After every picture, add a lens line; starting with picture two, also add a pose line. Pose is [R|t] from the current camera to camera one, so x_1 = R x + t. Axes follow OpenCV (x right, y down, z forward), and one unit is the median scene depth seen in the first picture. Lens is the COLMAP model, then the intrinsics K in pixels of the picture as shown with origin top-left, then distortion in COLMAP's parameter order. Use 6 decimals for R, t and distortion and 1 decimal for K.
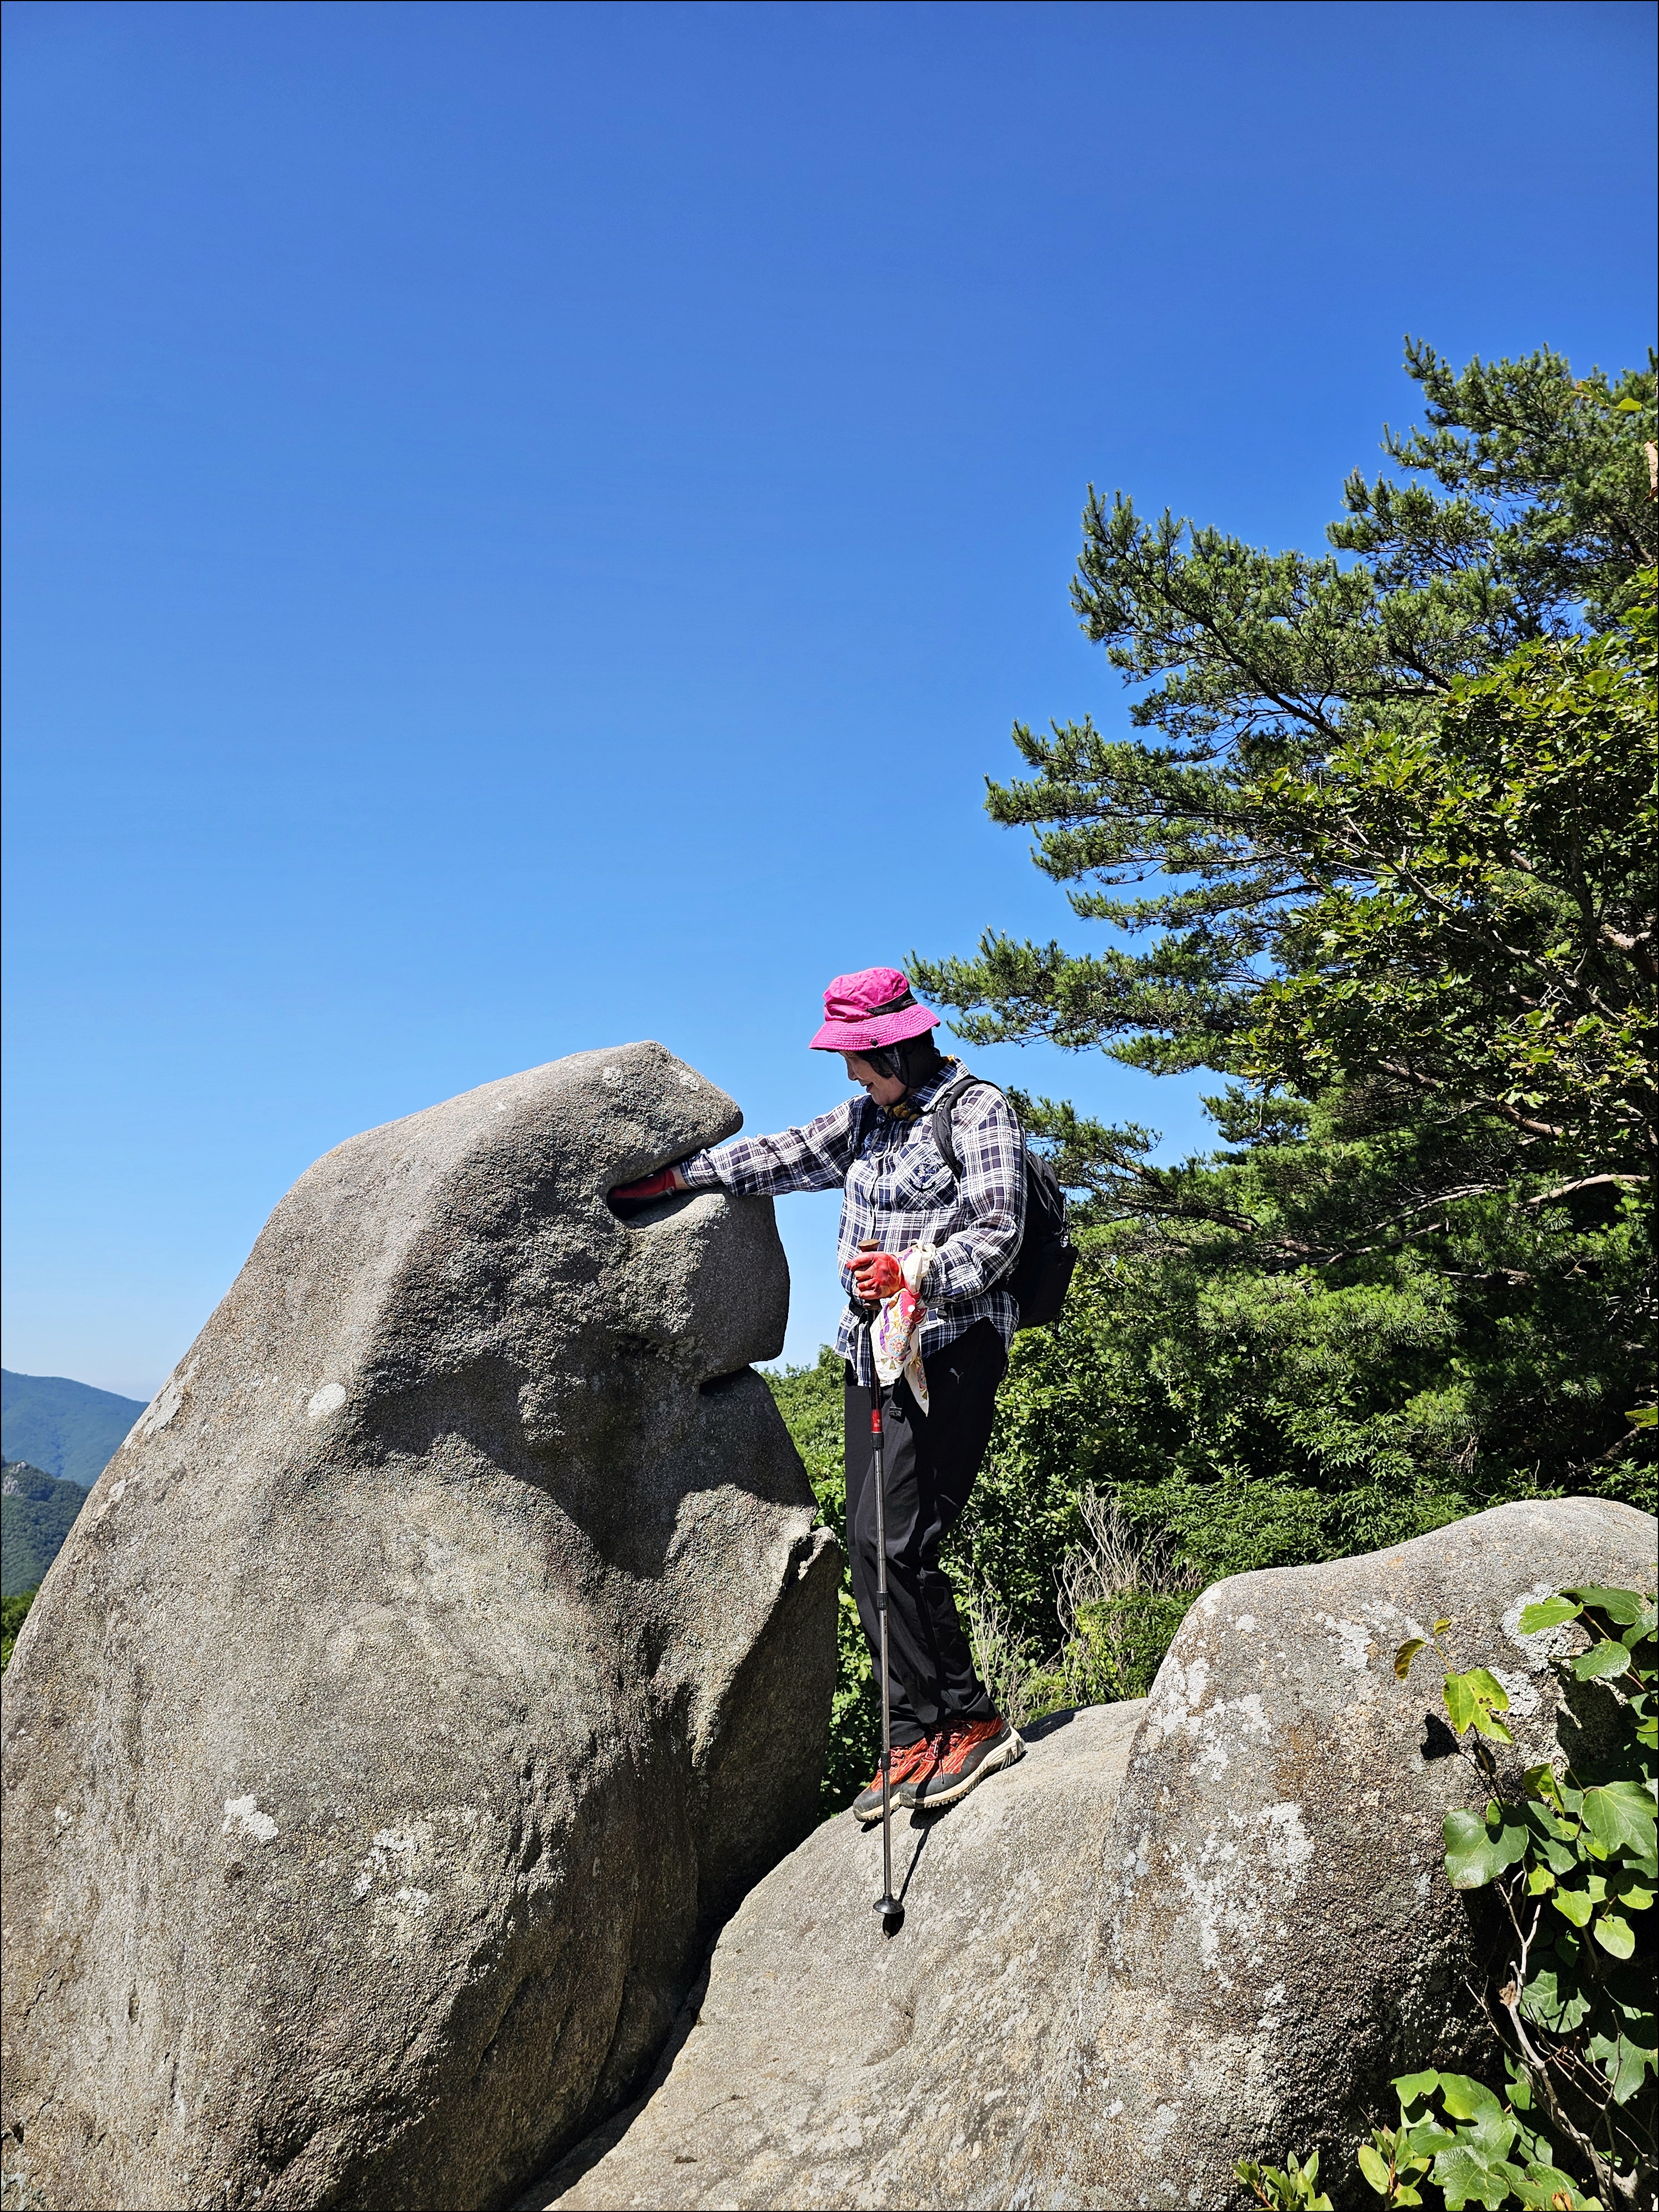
lens RADIAL K [[1487.5, 0, 805.1], [0, 1487.5, 1116.5], [0, 0, 1]] dist [0.056954, -0.053999]
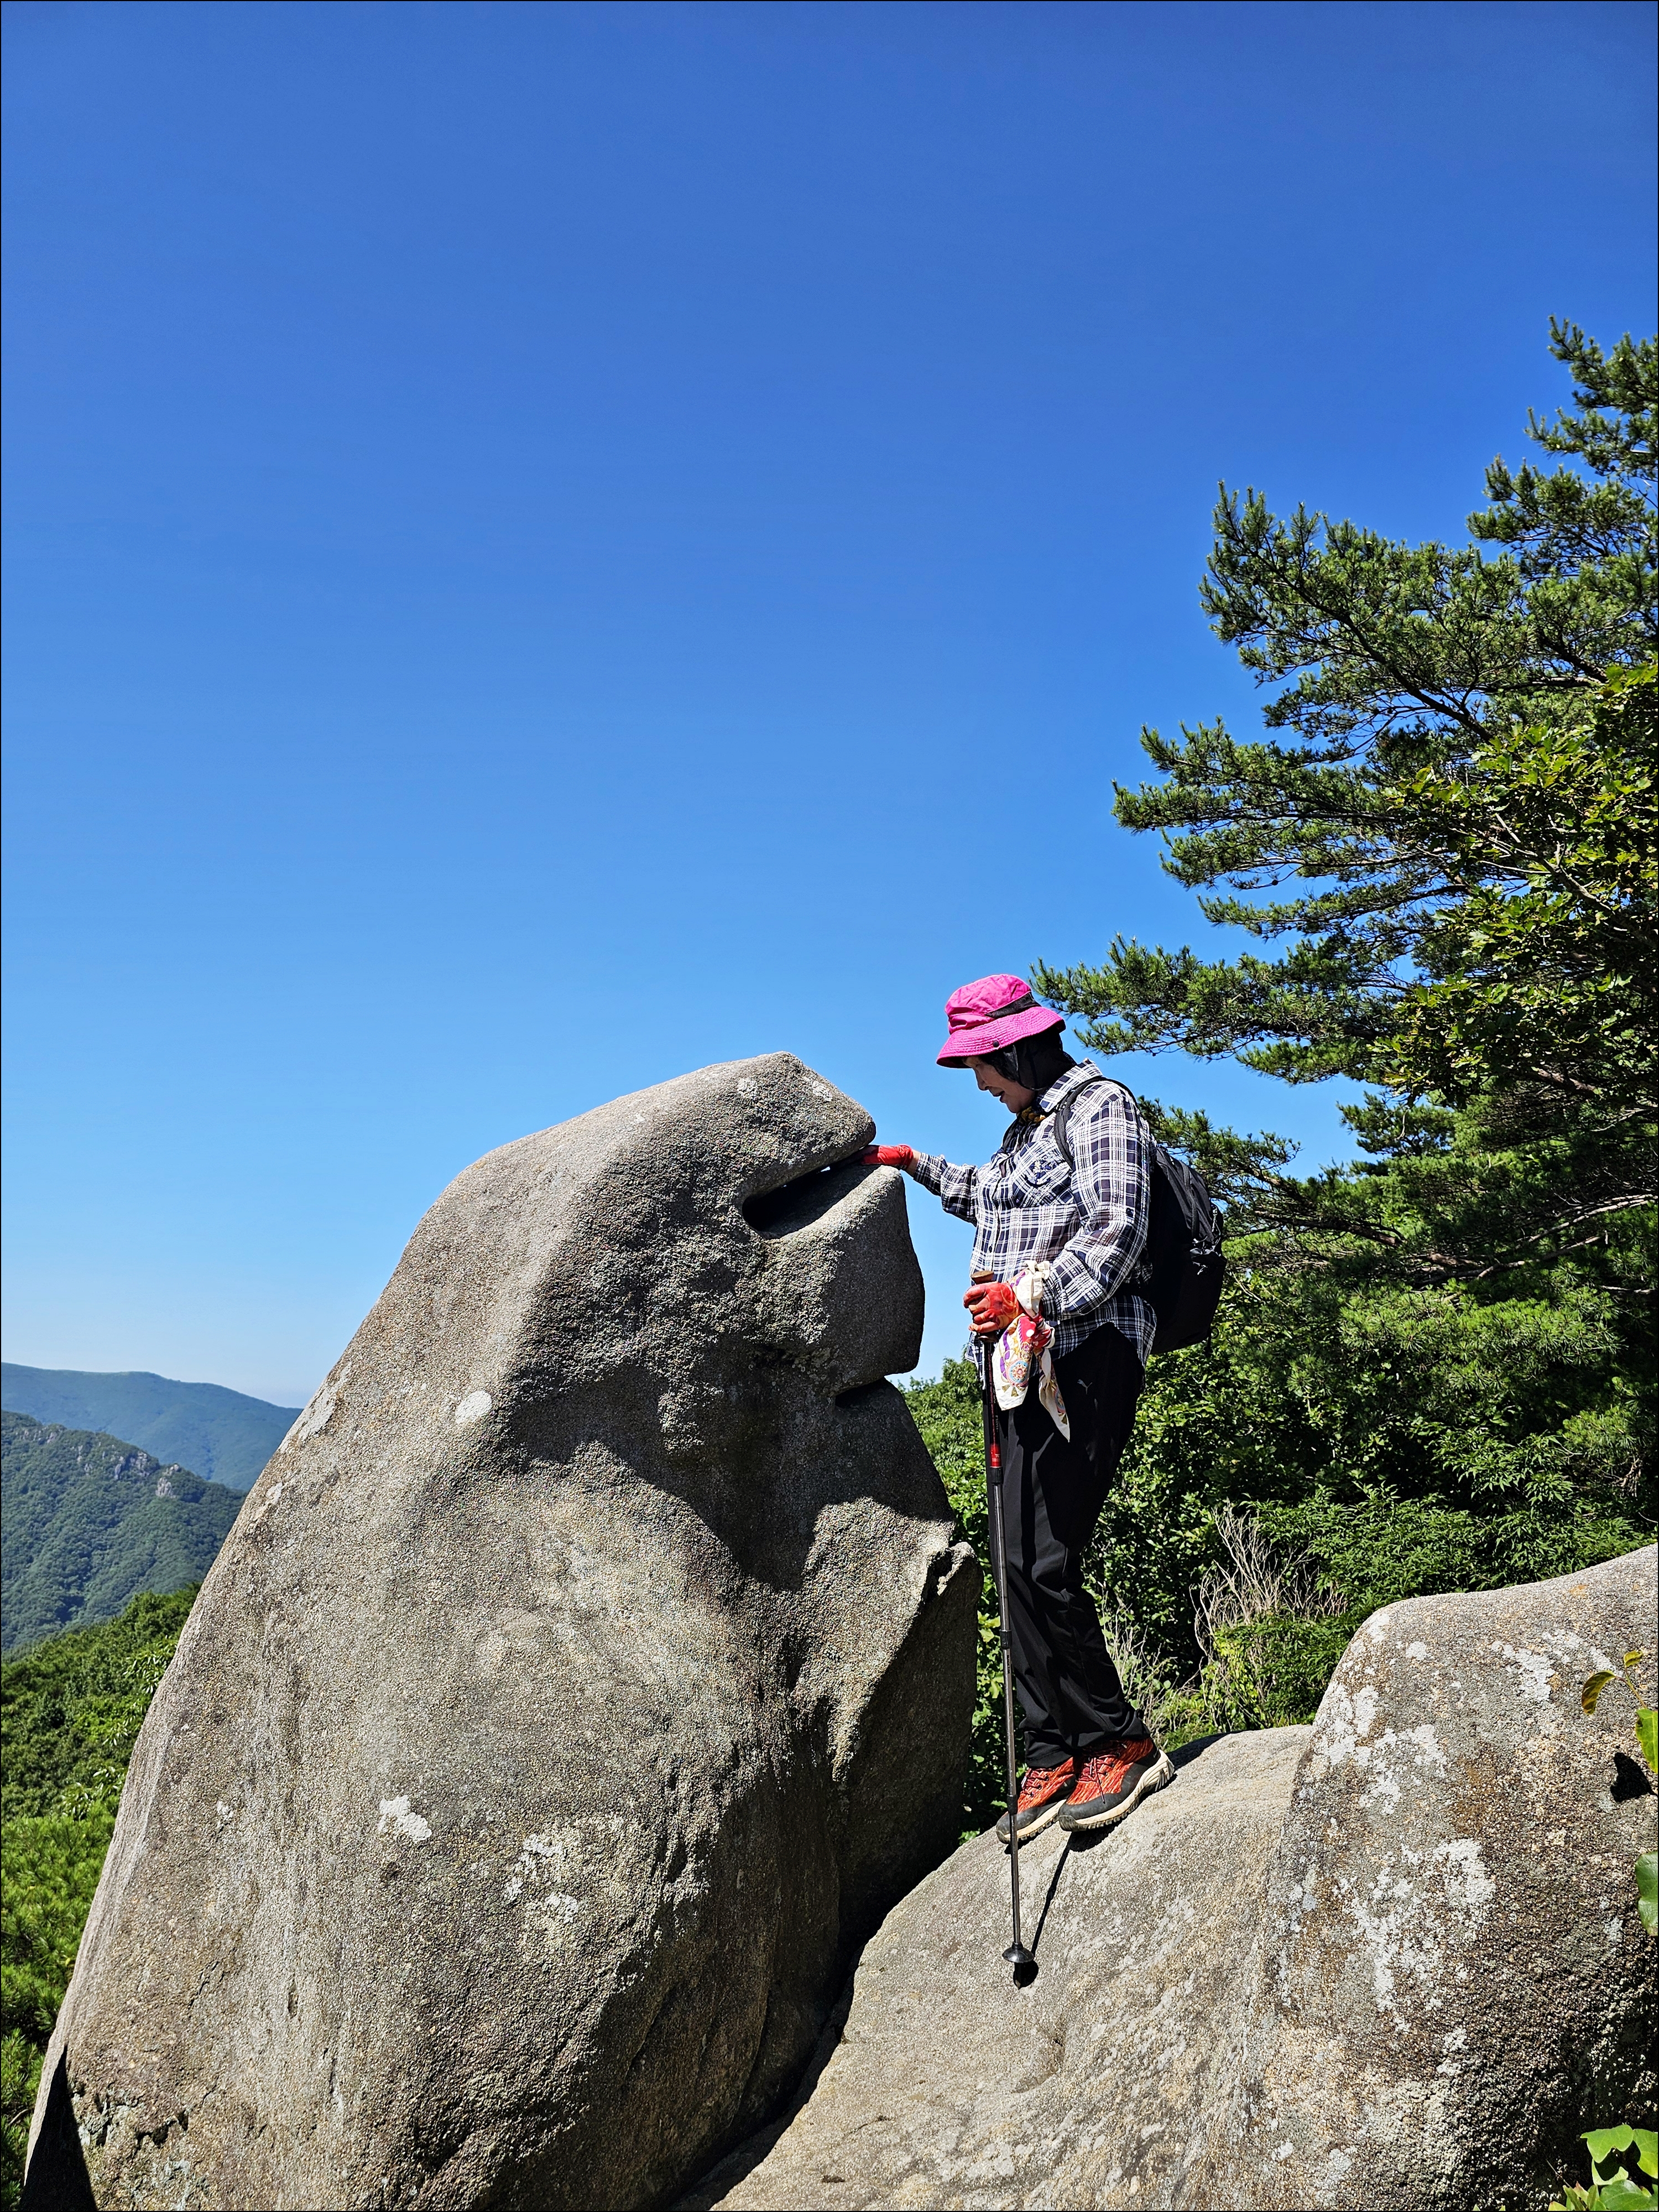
lens RADIAL K [[1488.6, 0, 808.0], [0, 1488.6, 1117.5], [0, 0, 1]] dist [0.050205, -0.044054]
pose [[0.996757, -0.006156, -0.080230, -0.009750], [0.005542, 0.999954, -0.007873, 0.001653], [0.080275, 0.007403, 0.996745, 0.005359]]
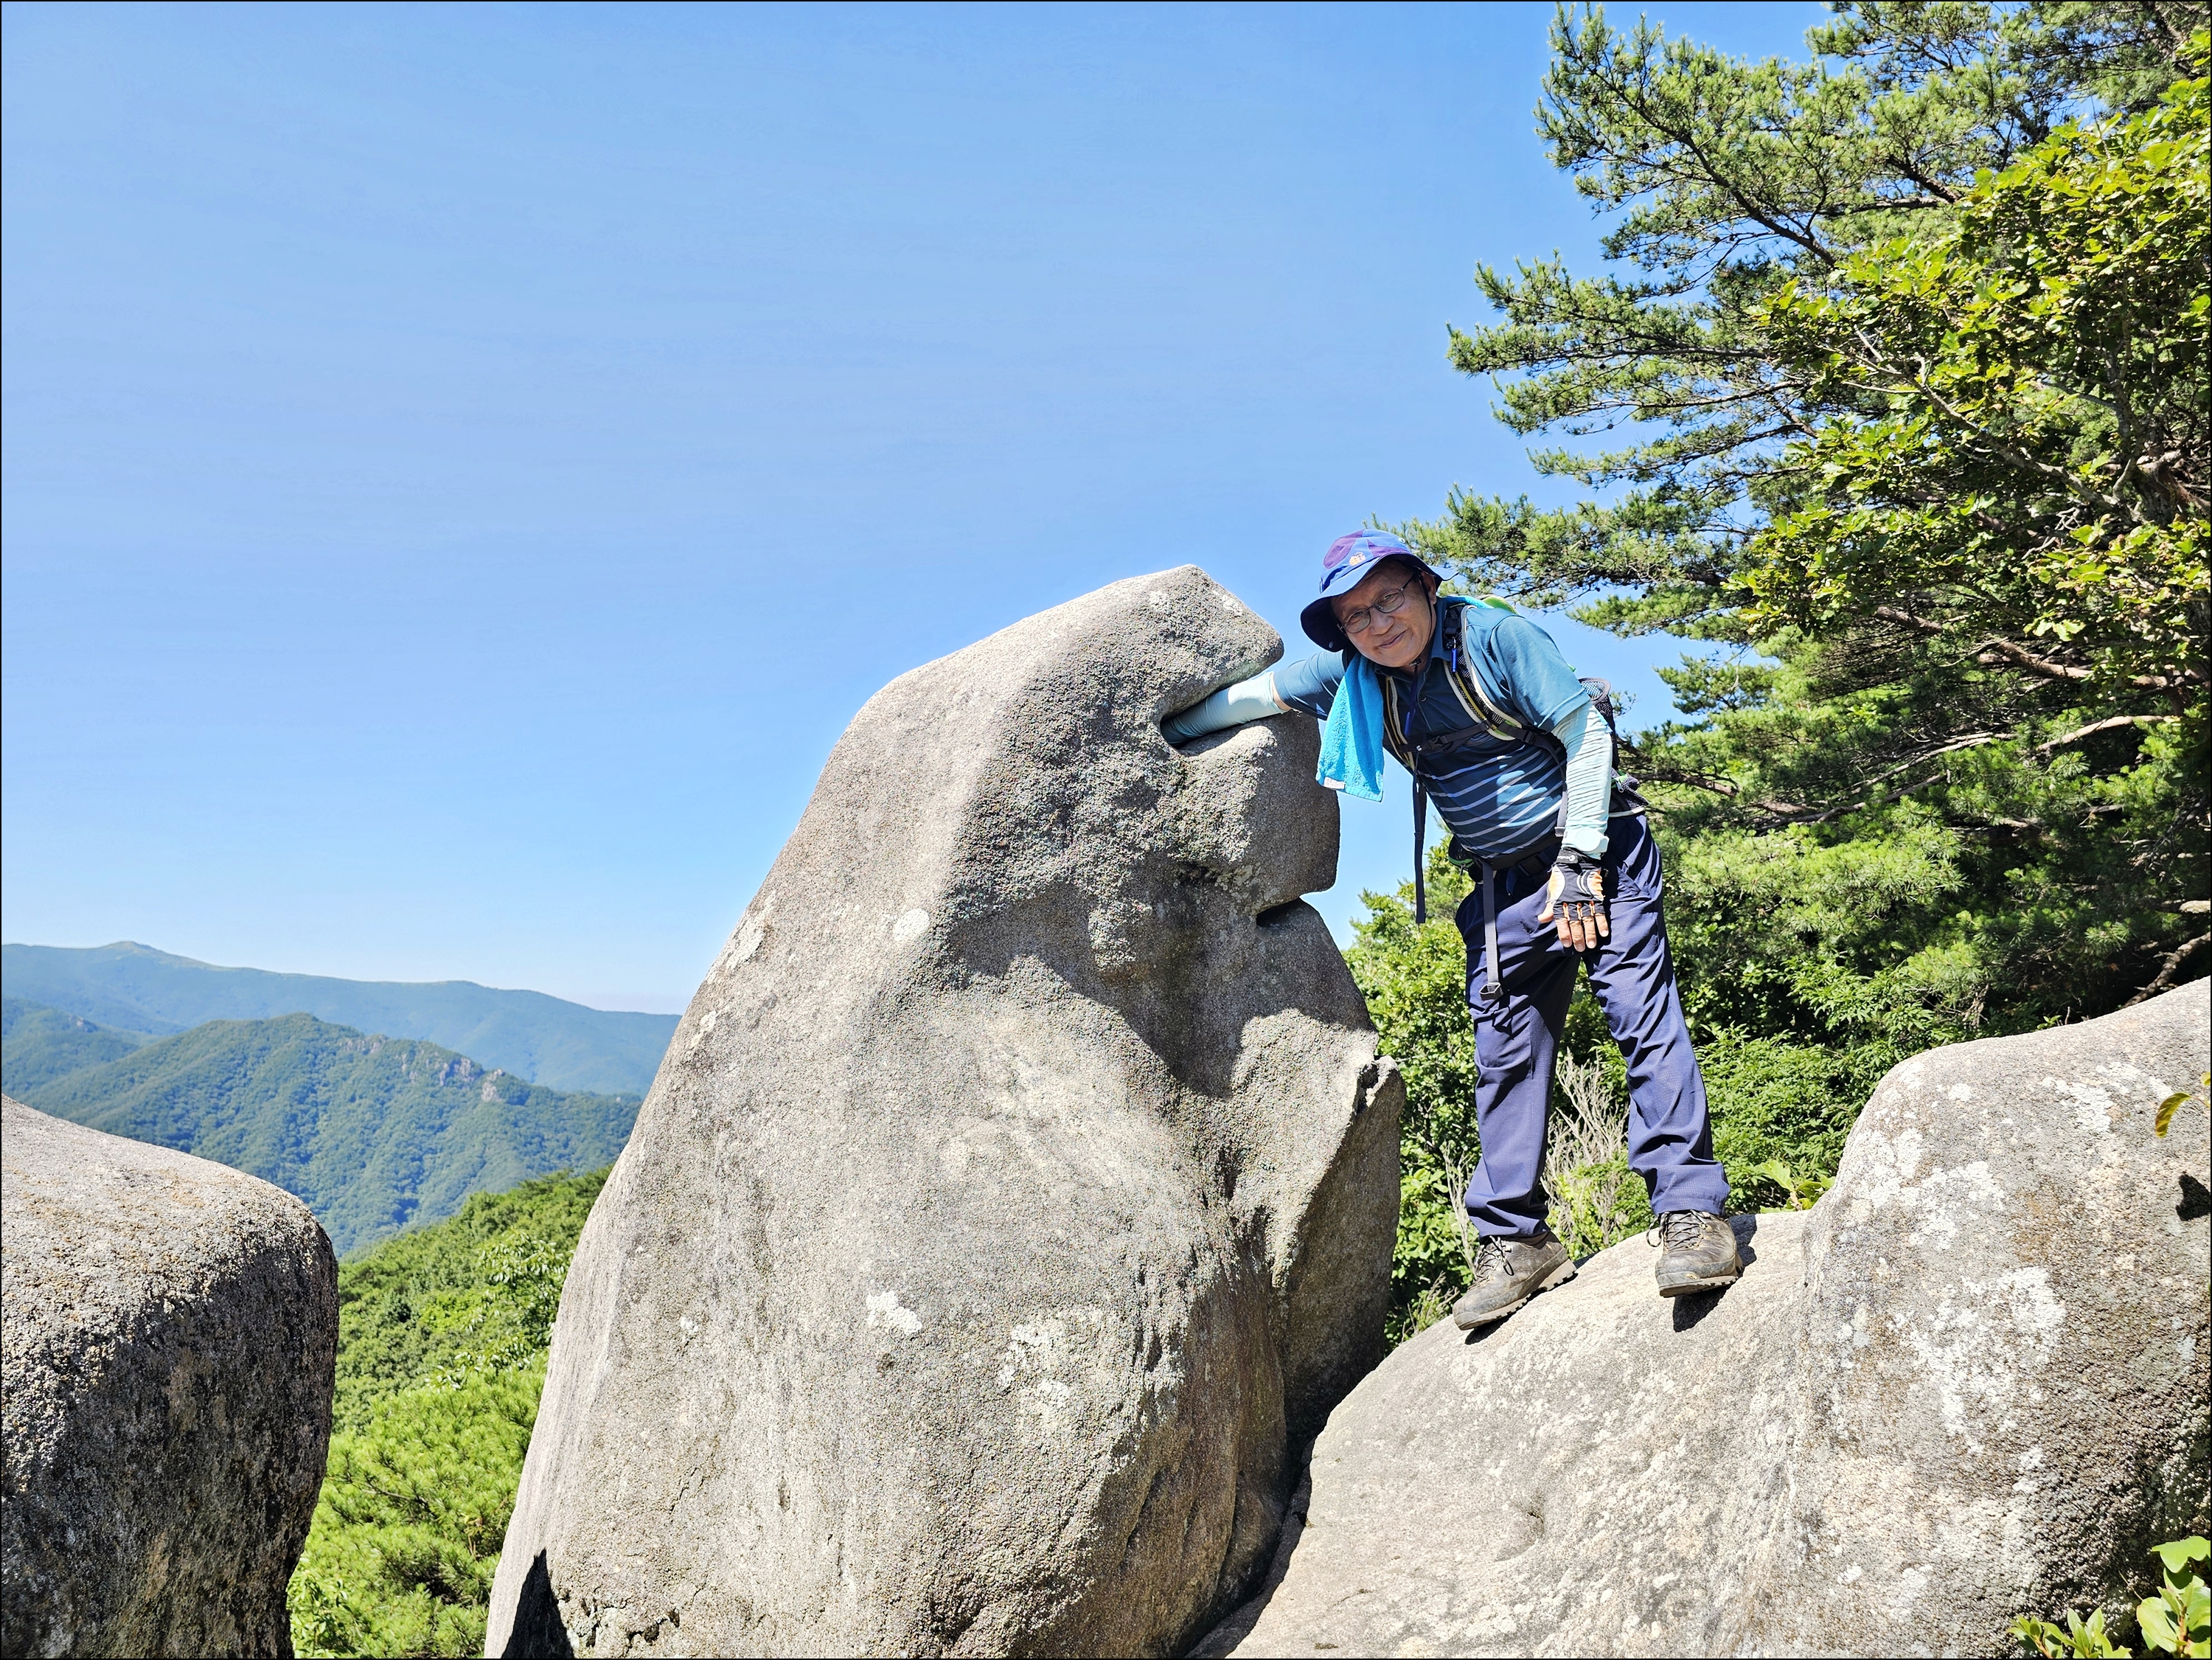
lens RADIAL K [[1485.7, 0, 1110.7], [0, 1485.7, 824.9], [0, 0, 1]] dist [0.061750, -0.058046]
pose [[0.996059, -0.034325, -0.081777, -0.098880], [0.040198, 0.996645, 0.071291, 0.054818], [0.079056, -0.074297, 0.994098, 0.024813]]
